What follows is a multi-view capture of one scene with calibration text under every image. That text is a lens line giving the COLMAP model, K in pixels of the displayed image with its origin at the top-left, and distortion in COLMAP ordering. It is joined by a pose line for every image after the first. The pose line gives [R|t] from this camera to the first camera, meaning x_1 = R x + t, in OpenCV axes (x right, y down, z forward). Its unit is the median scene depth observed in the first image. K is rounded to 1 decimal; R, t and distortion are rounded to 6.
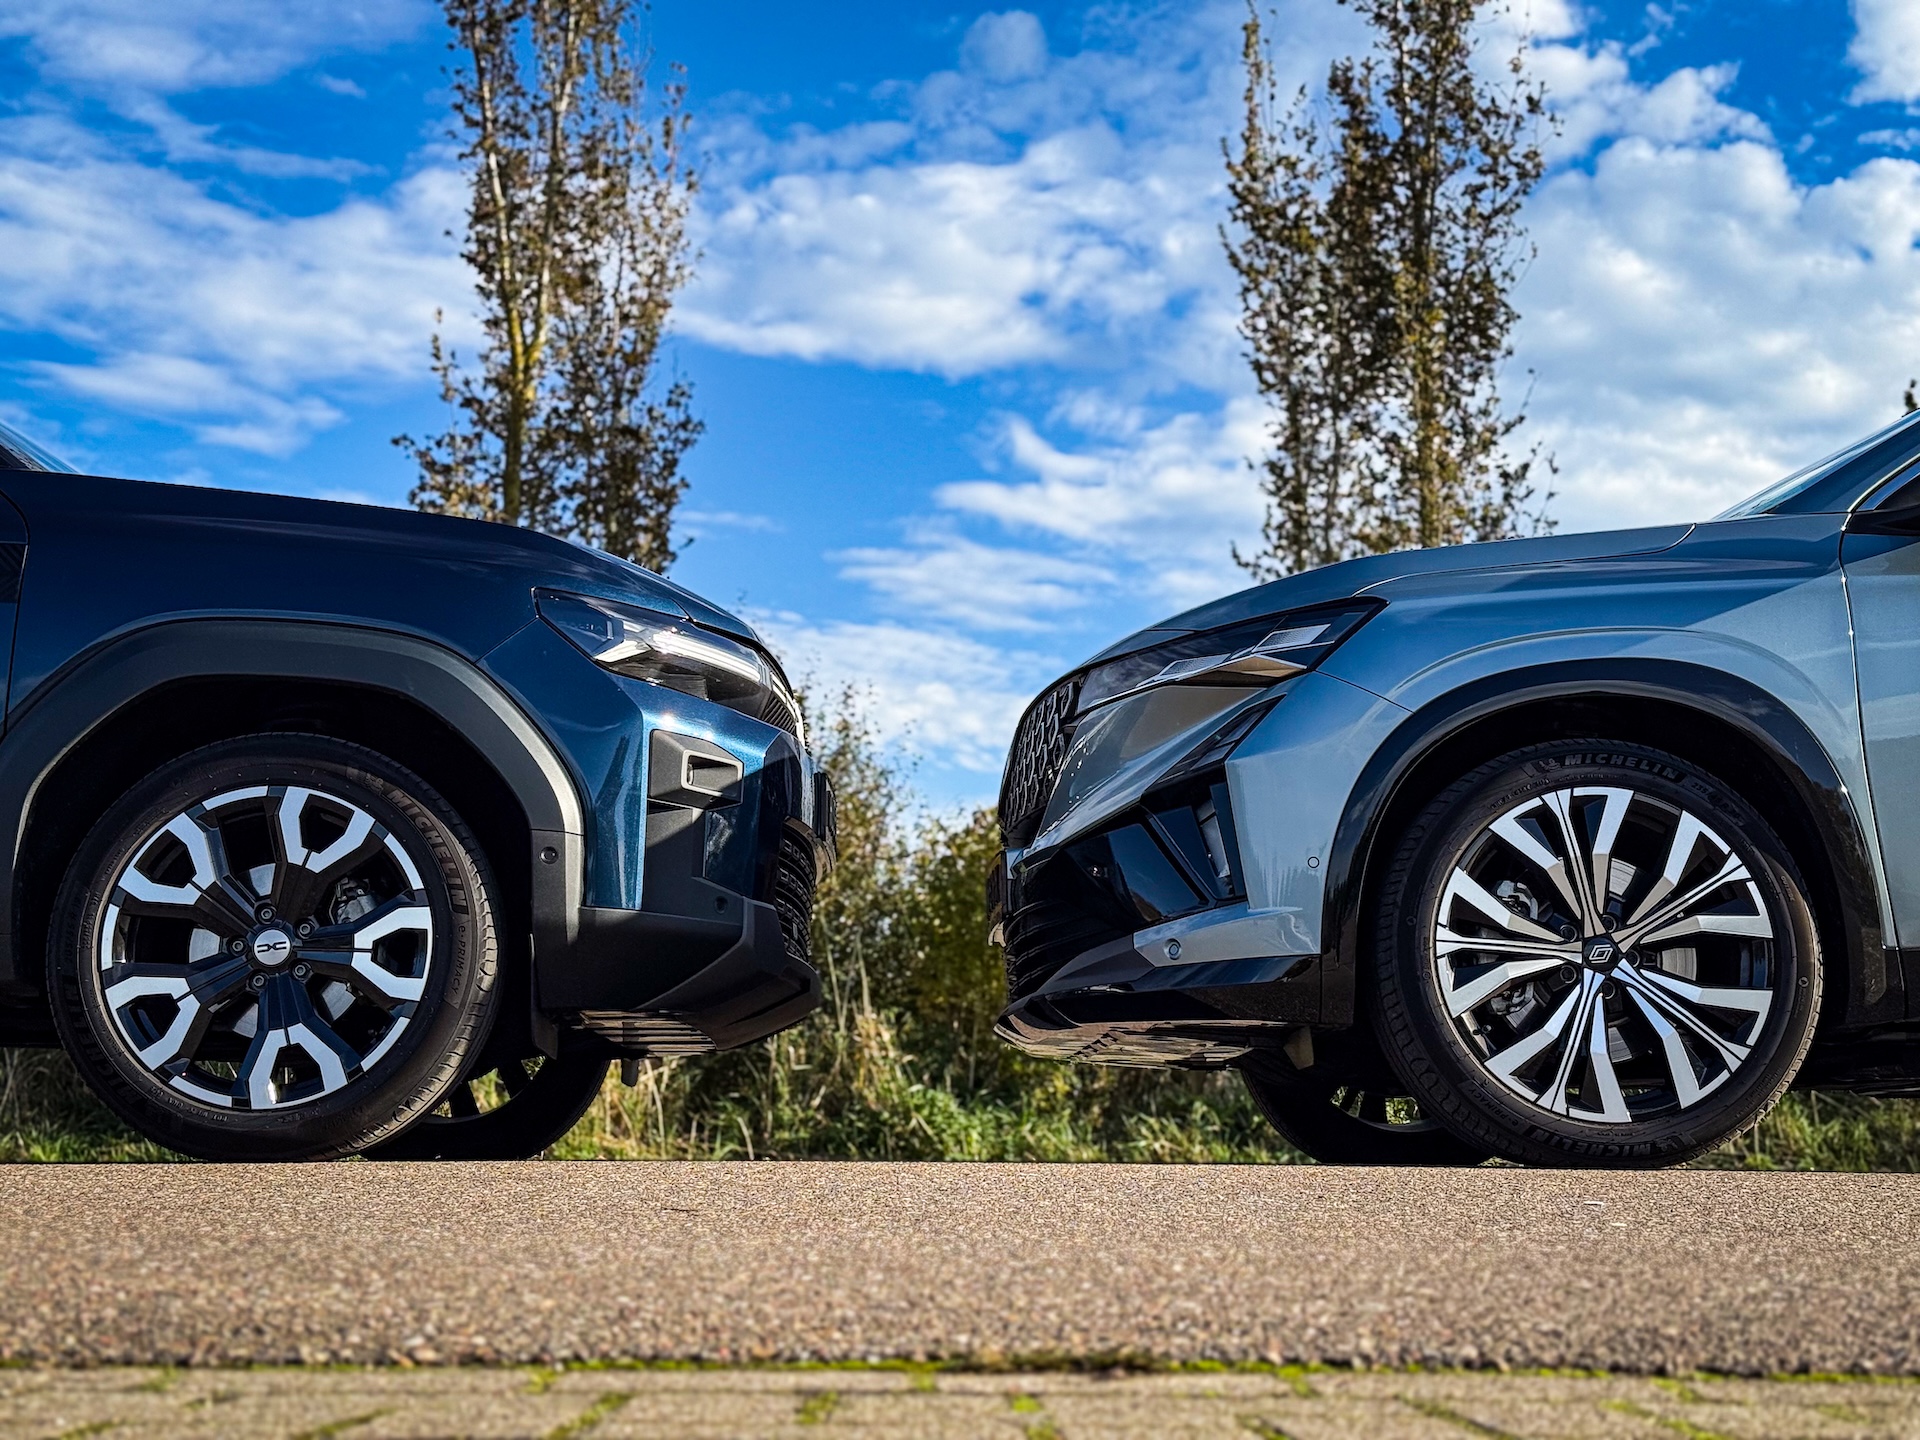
lens RADIAL K [[2646.7, 0, 960.0], [0, 2646.7, 720.0], [0, 0, 1]] dist [0.215996, -0.462596]
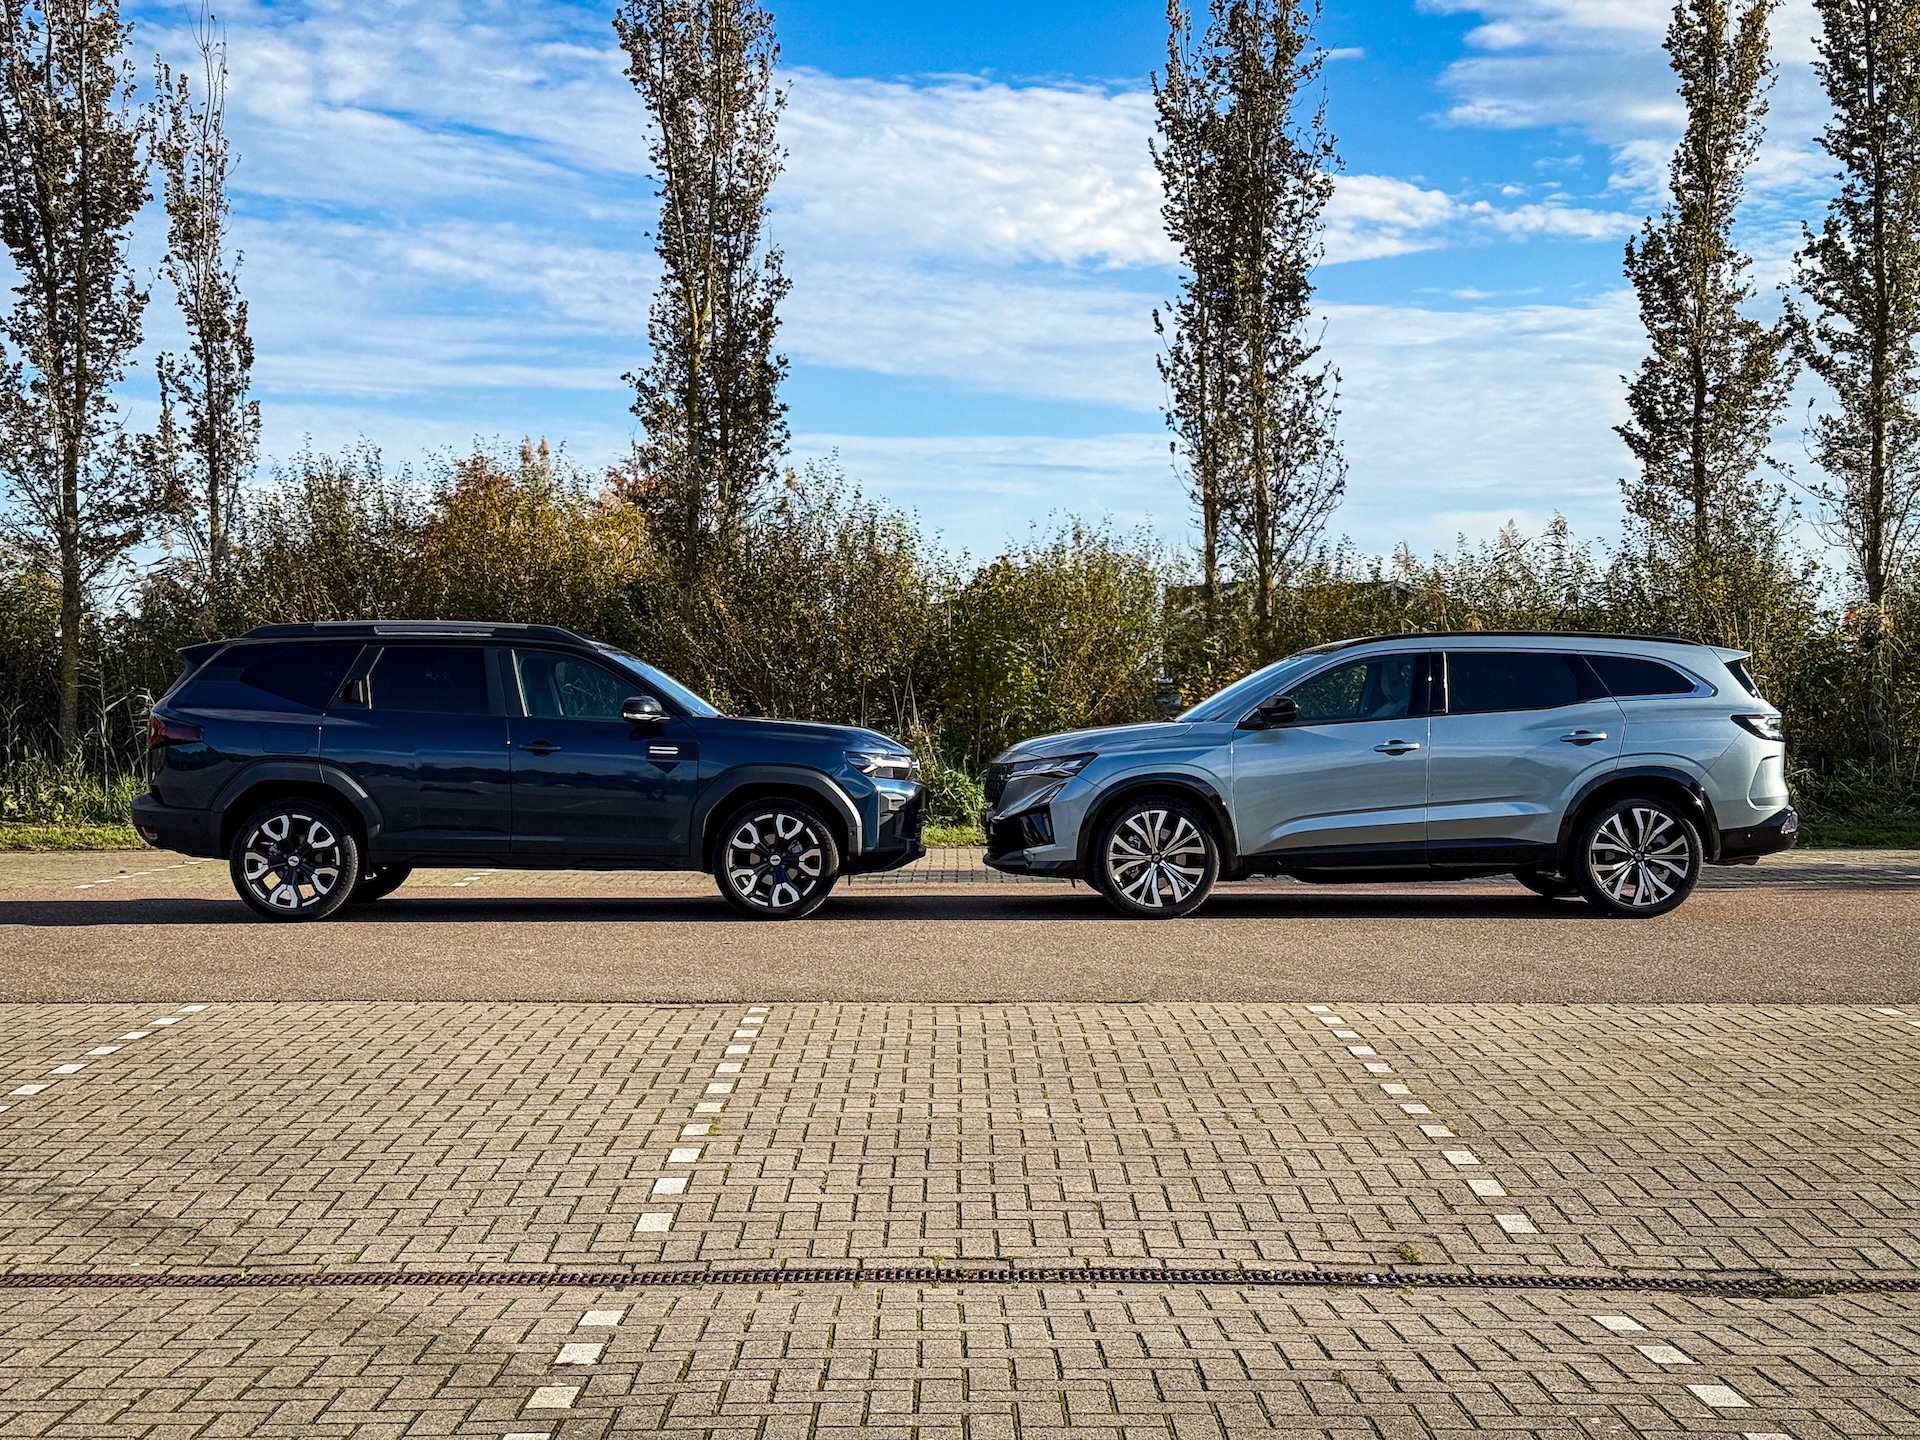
lens RADIAL K [[2646.7, 0, 960.0], [0, 2646.7, 720.0], [0, 0, 1]] dist [0.215996, -0.462596]
pose [[0.999966, -0.006984, -0.004336, 0.000904], [0.007665, 0.982746, 0.184802, -0.691688], [0.002971, -0.184829, 0.982766, -2.233831]]
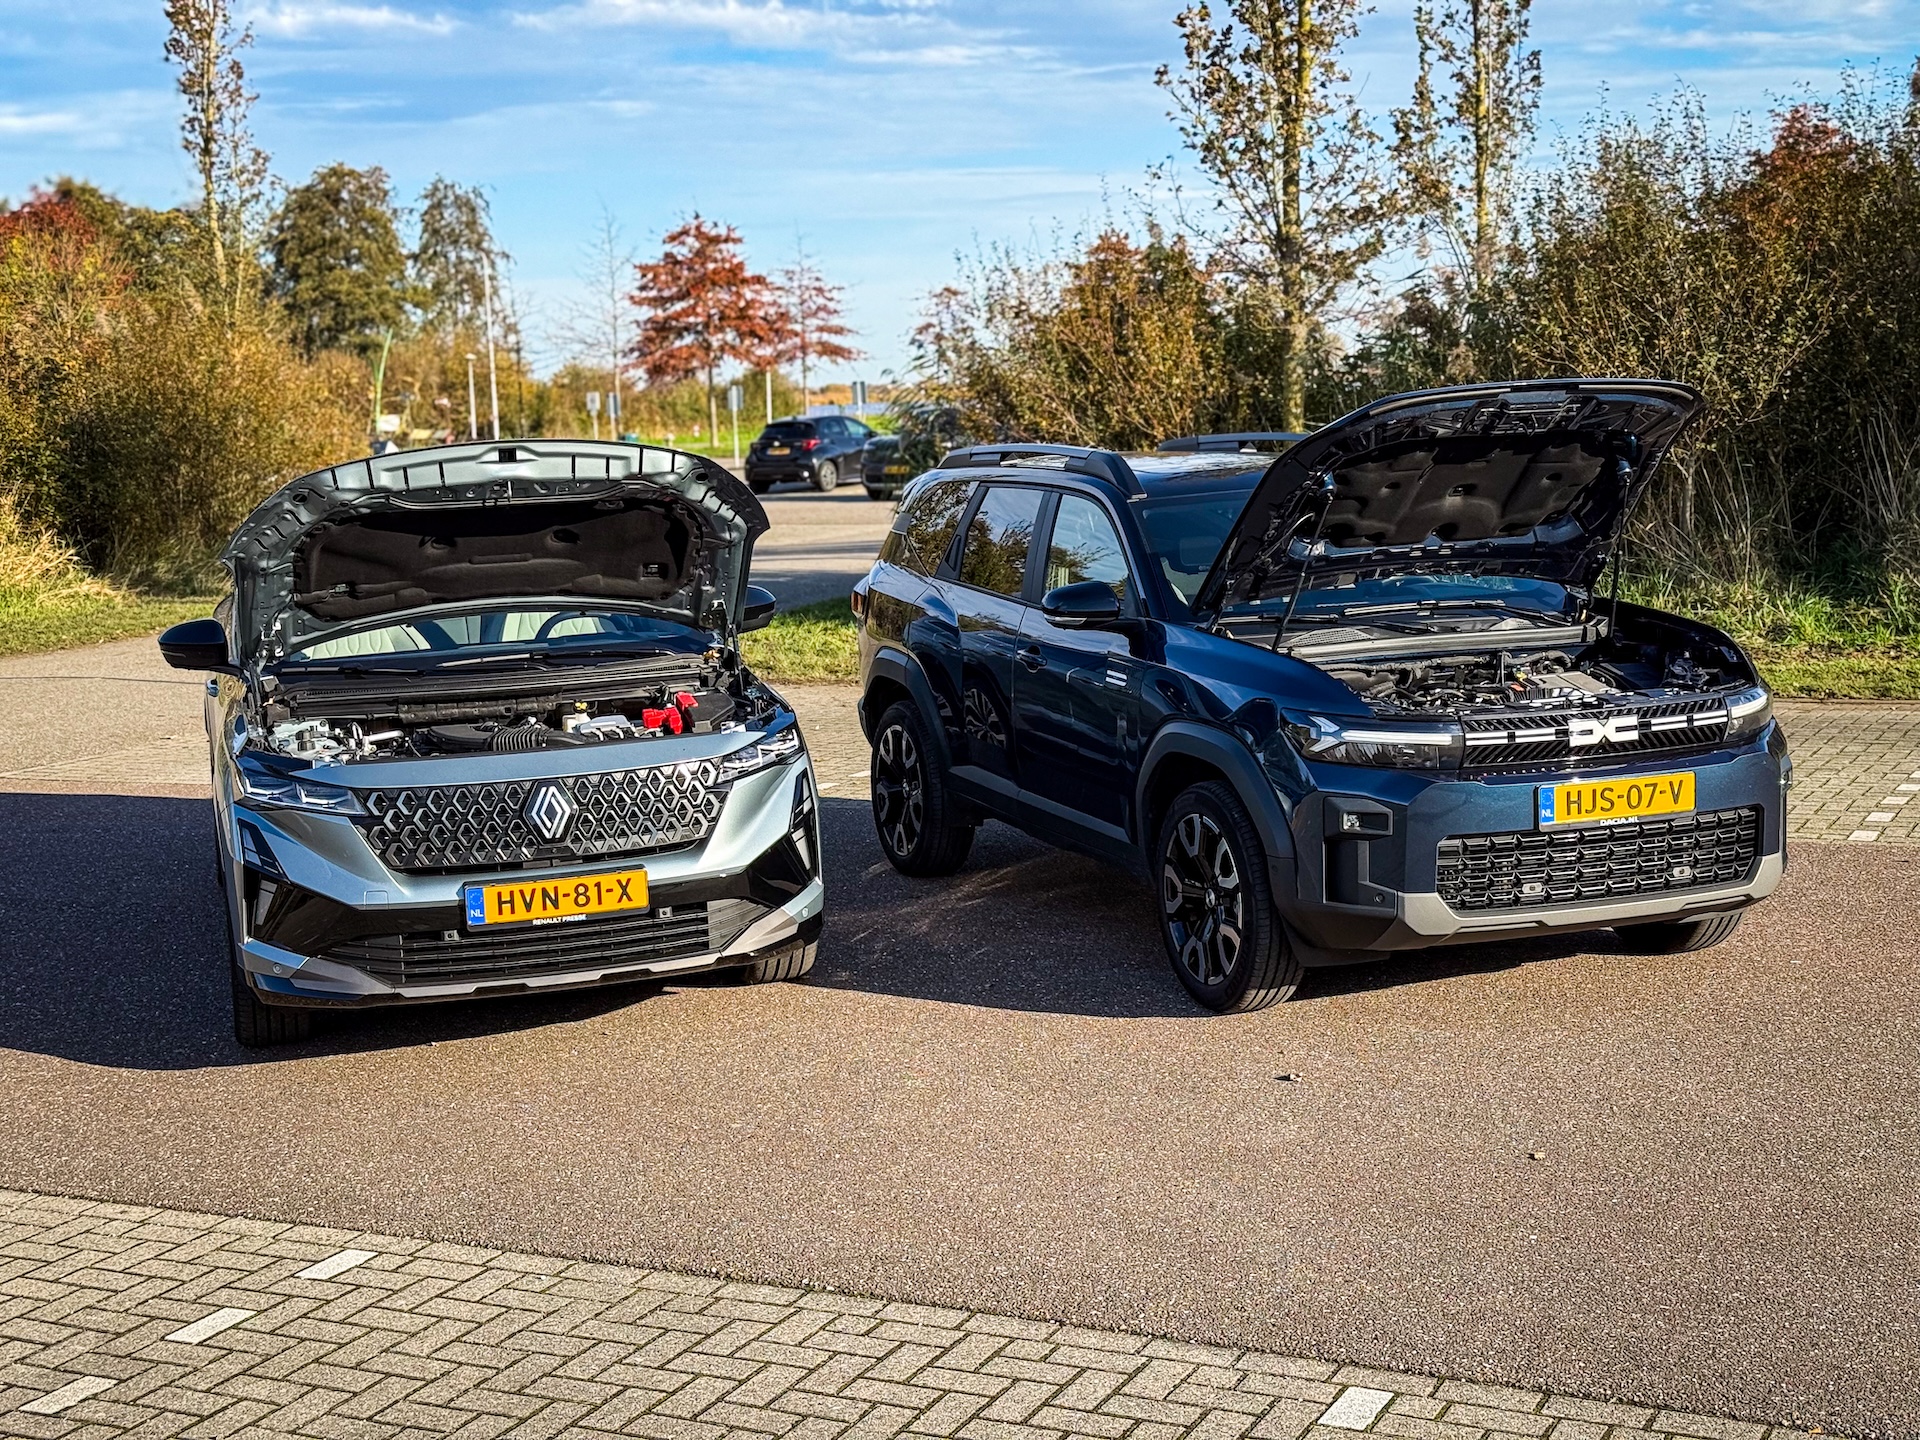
lens RADIAL K [[2646.7, 0, 960.0], [0, 2646.7, 720.0], [0, 0, 1]] dist [0.215996, -0.462596]
pose [[0.888406, 0.016117, -0.458776, -0.392448], [0.122142, 0.955060, 0.270076, -0.546053], [0.442511, -0.295973, 0.846513, -0.660701]]
